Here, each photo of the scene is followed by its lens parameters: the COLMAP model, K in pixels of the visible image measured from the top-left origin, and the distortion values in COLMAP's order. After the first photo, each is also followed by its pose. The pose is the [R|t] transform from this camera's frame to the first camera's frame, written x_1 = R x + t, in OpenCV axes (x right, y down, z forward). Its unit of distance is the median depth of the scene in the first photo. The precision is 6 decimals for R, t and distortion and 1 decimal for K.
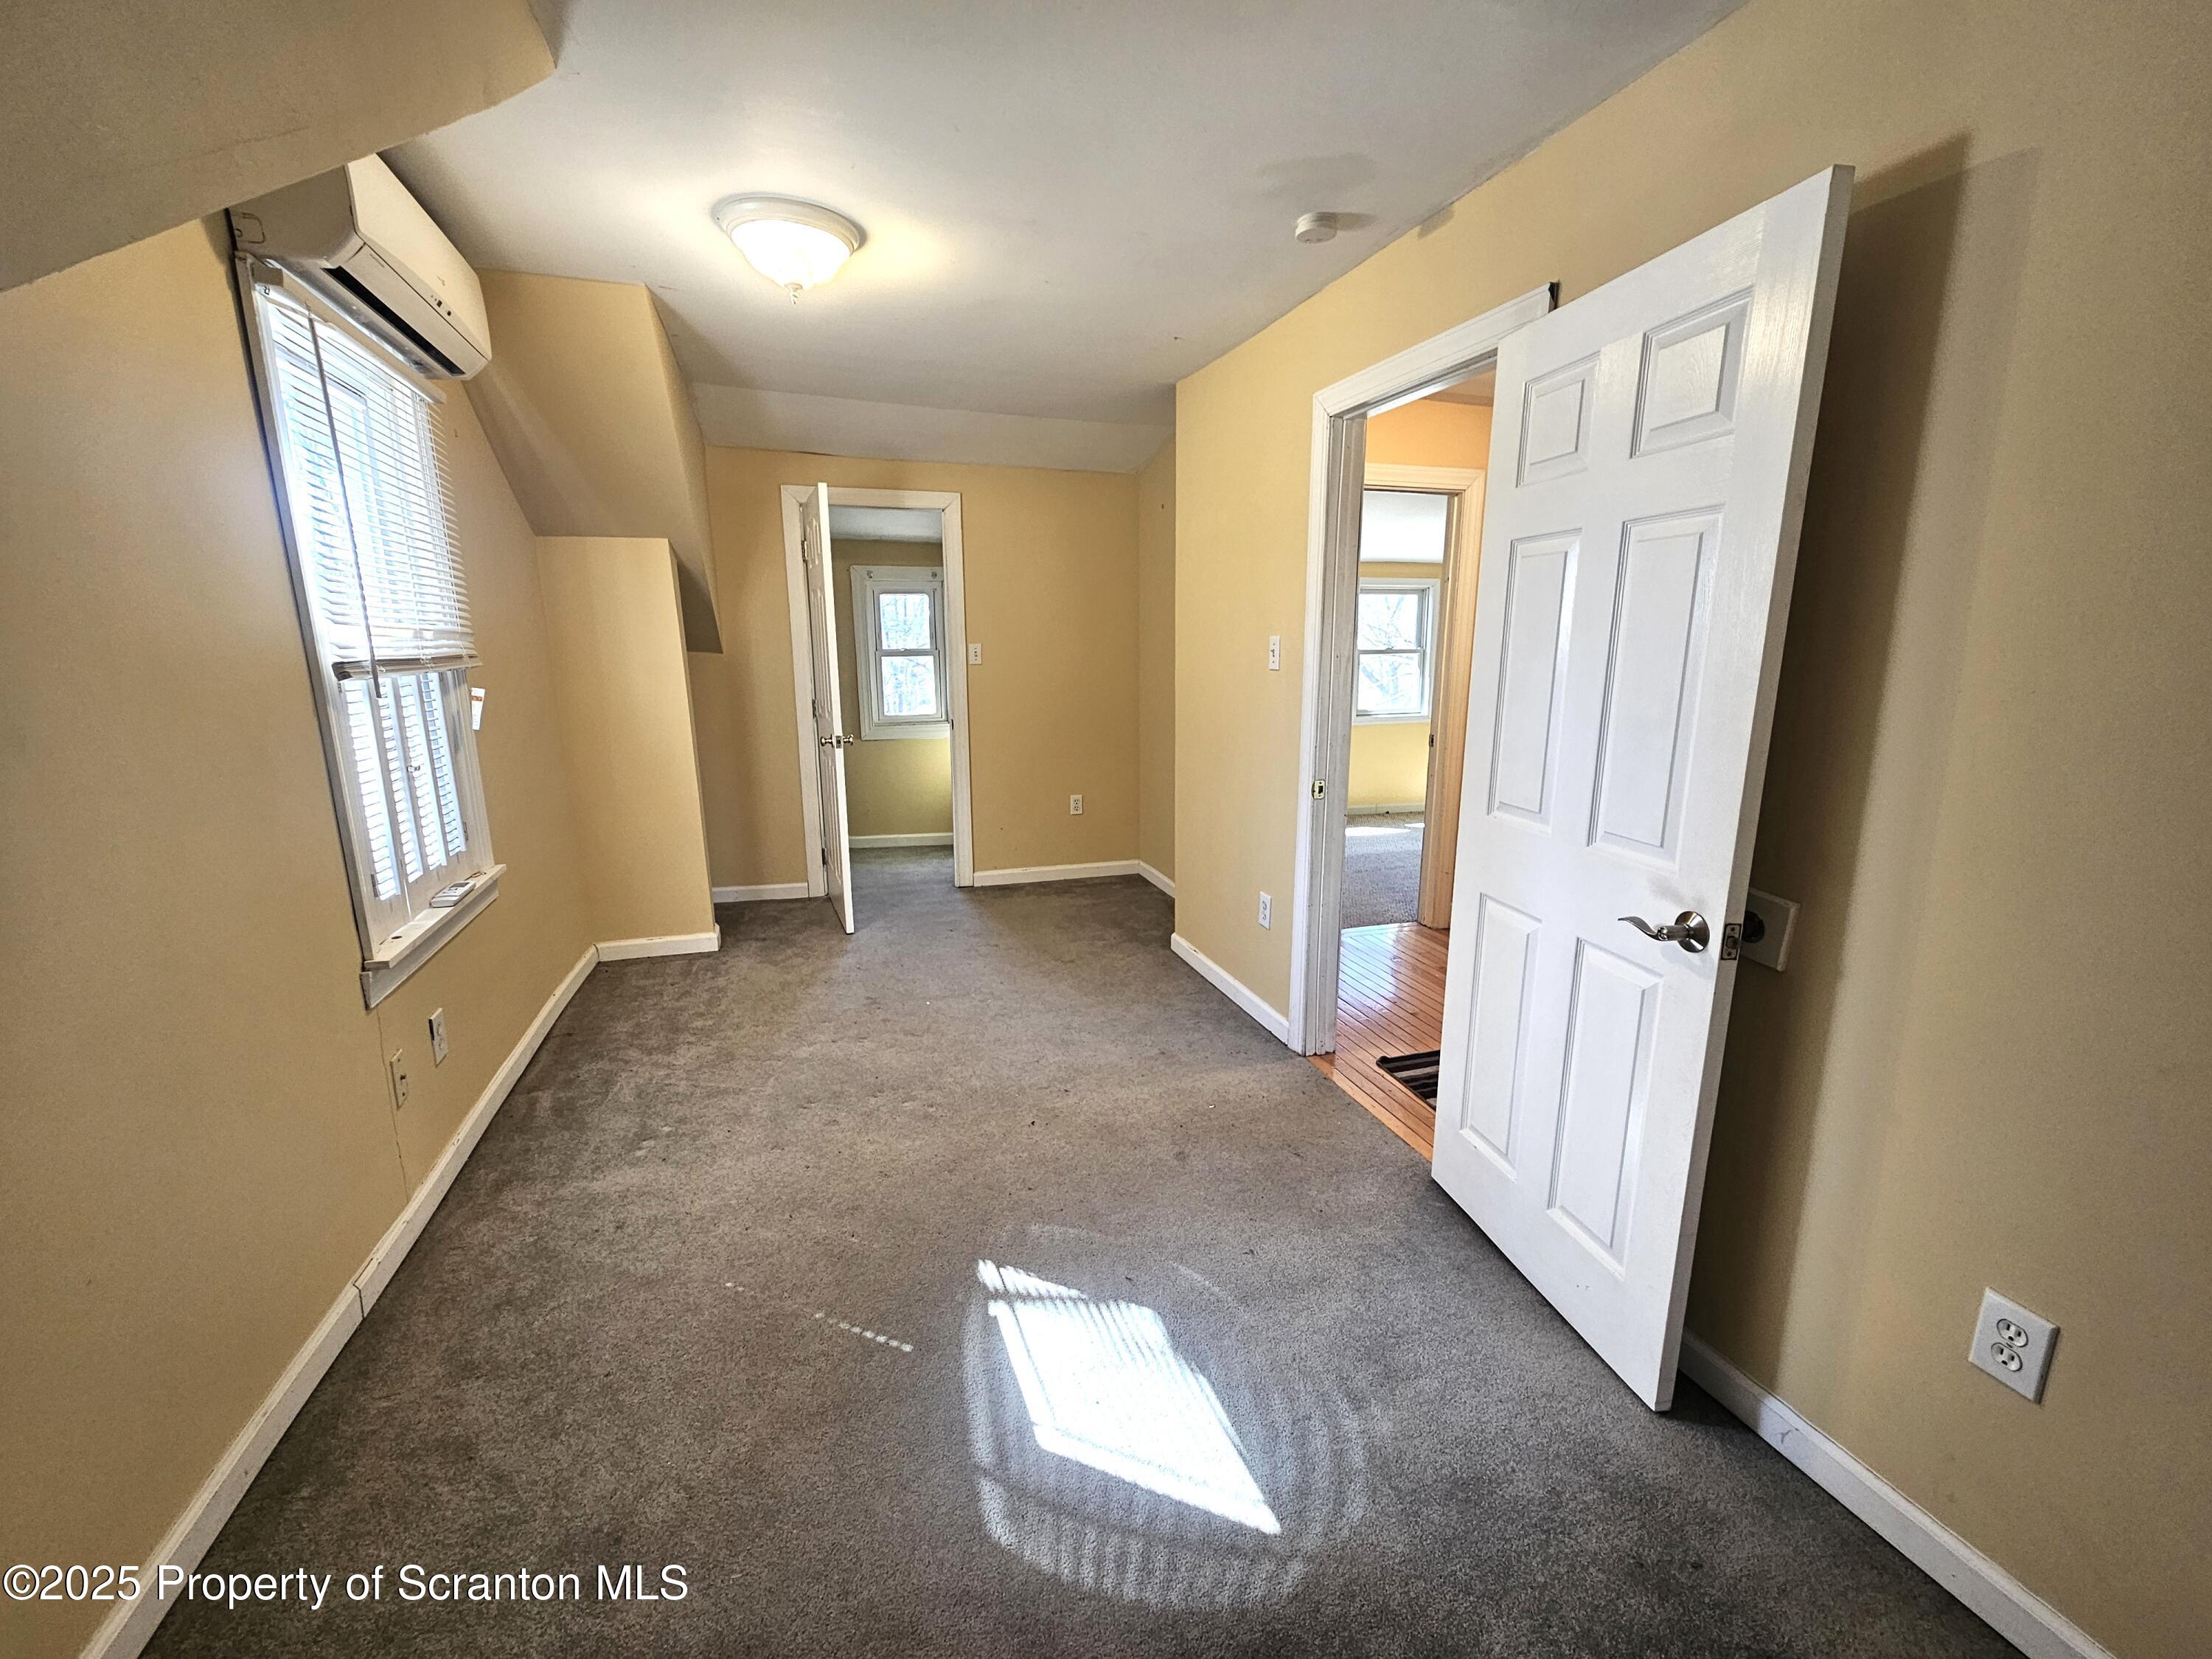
lens RADIAL K [[908.3, 0, 1104.4], [0, 908.3, 825.2], [0, 0, 1]] dist [0.002110, 0.000358]
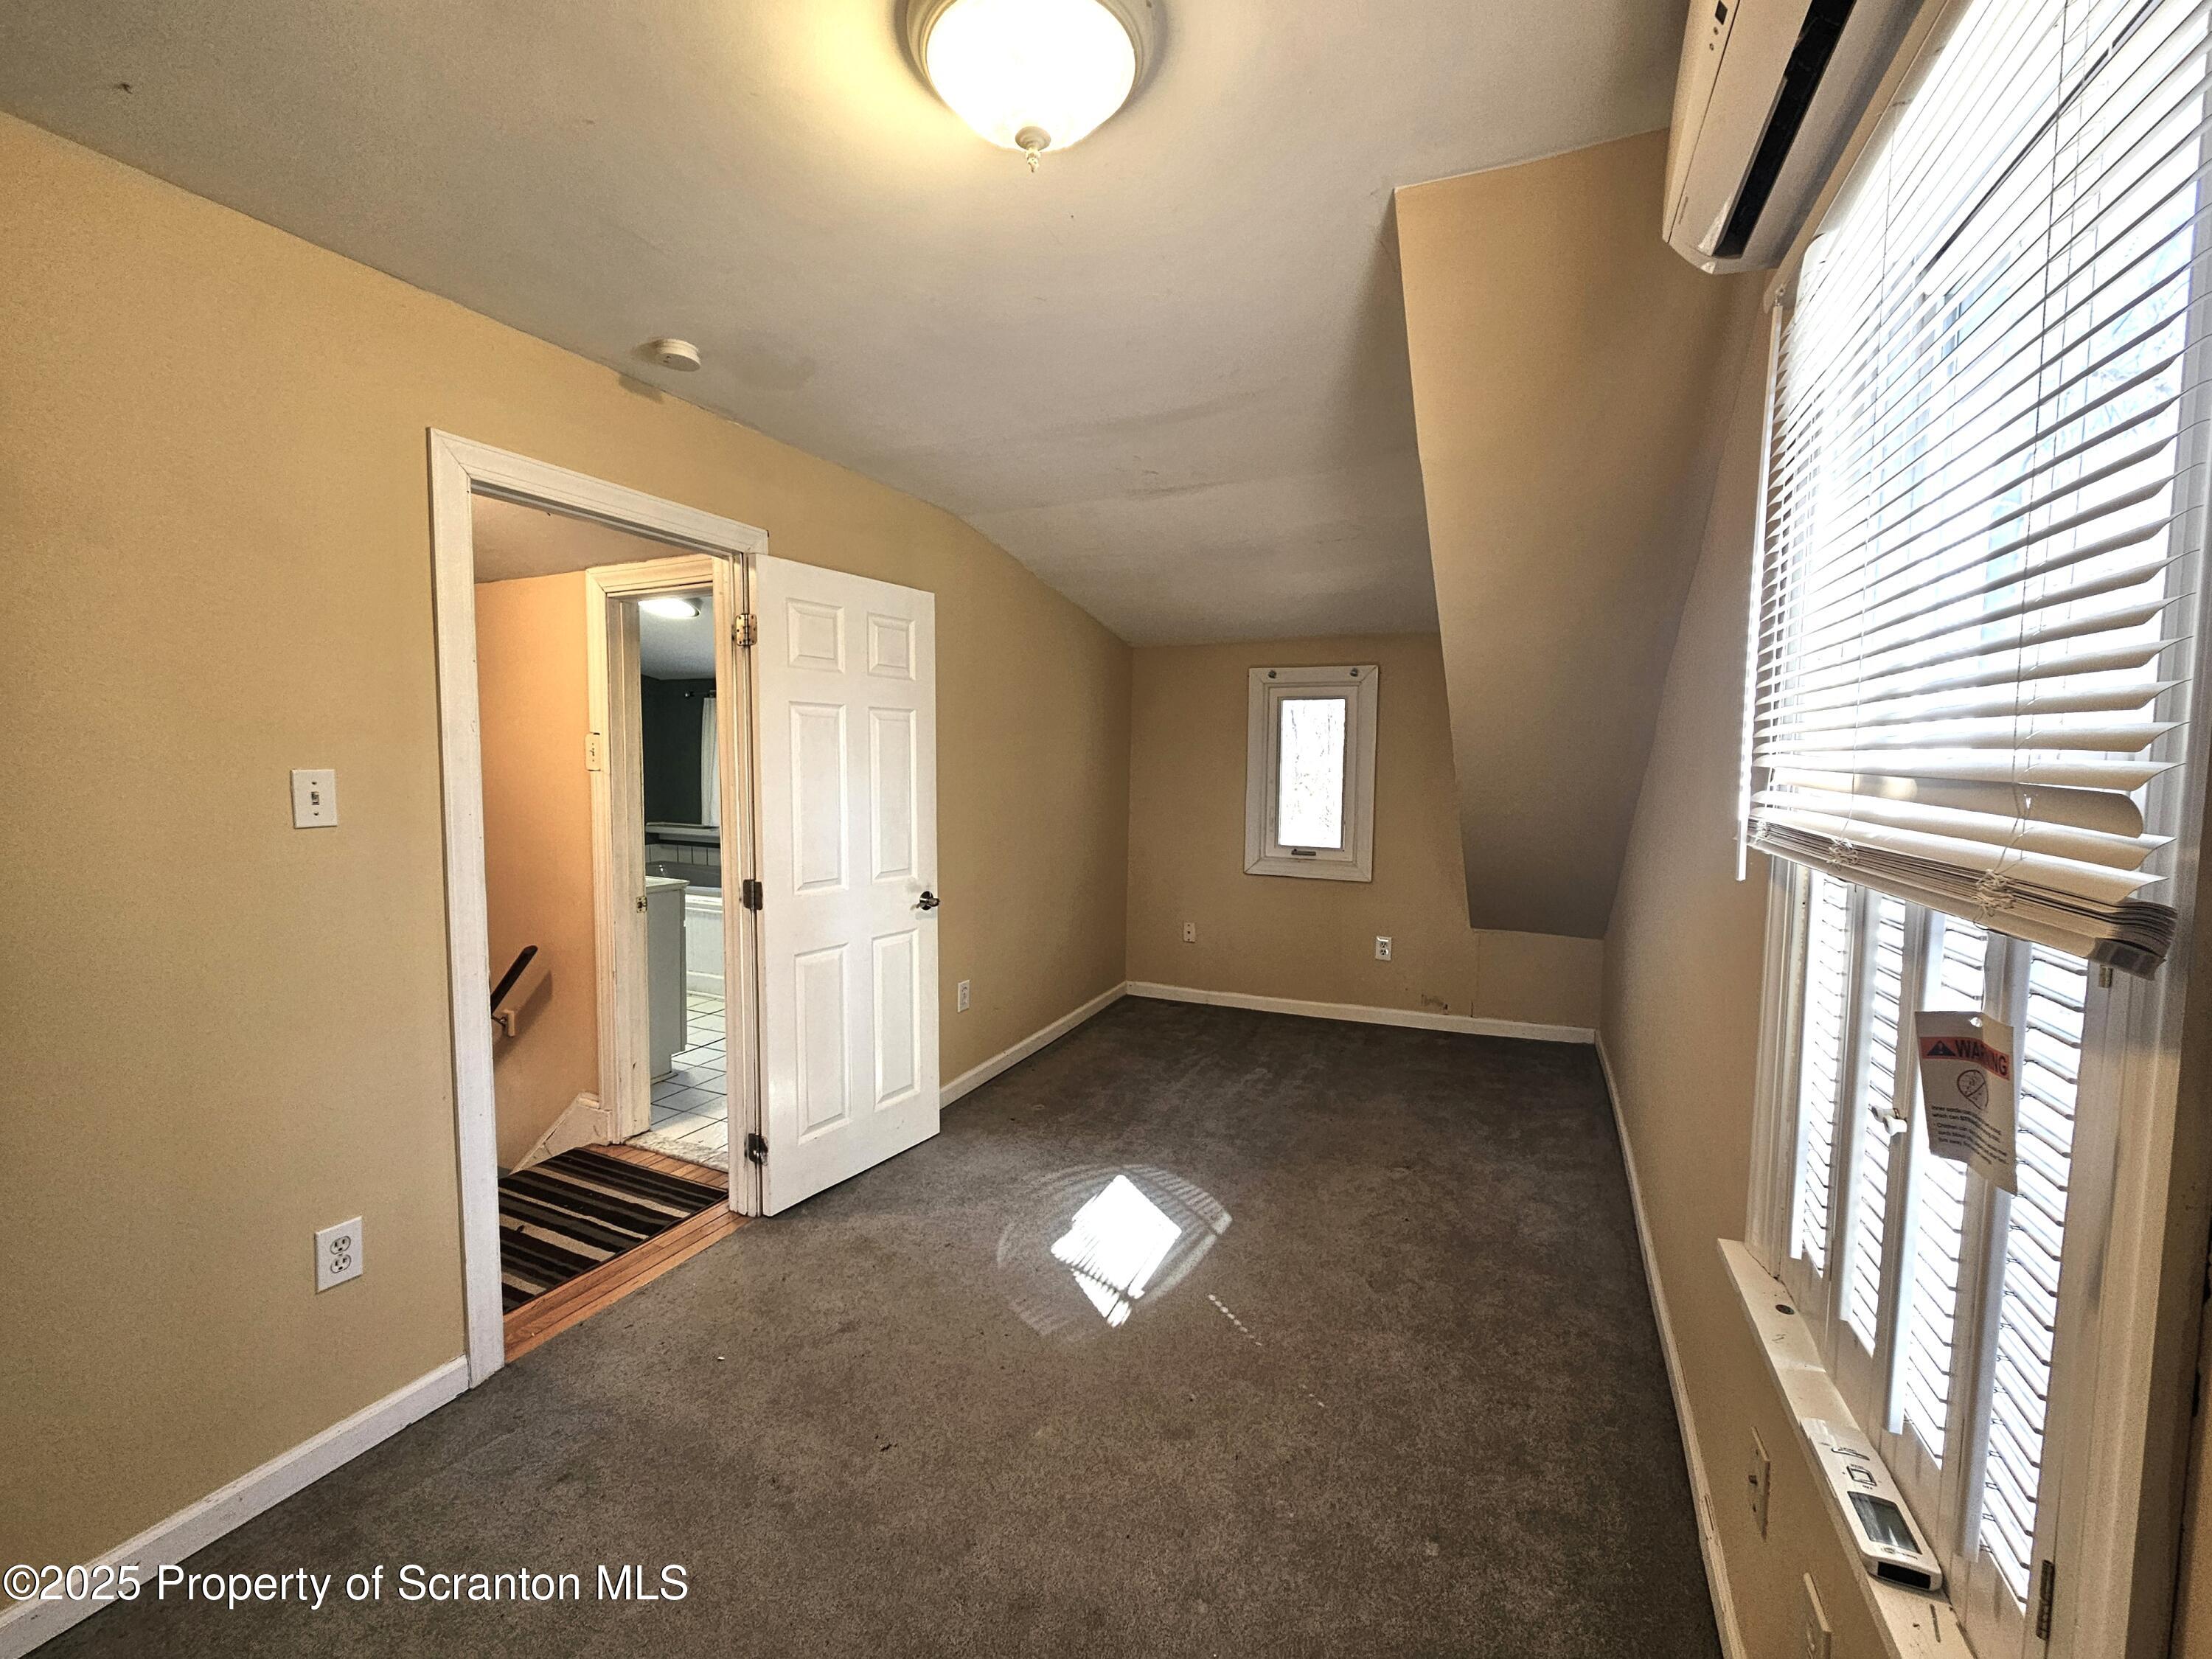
lens RADIAL K [[908.3, 0, 1104.4], [0, 908.3, 825.2], [0, 0, 1]] dist [0.002110, 0.000358]
pose [[-0.726117, -0.050696, 0.685699, -0.940539], [0.135381, 0.967214, 0.214870, -0.383122], [-0.674111, 0.248852, -0.695447, 1.787667]]
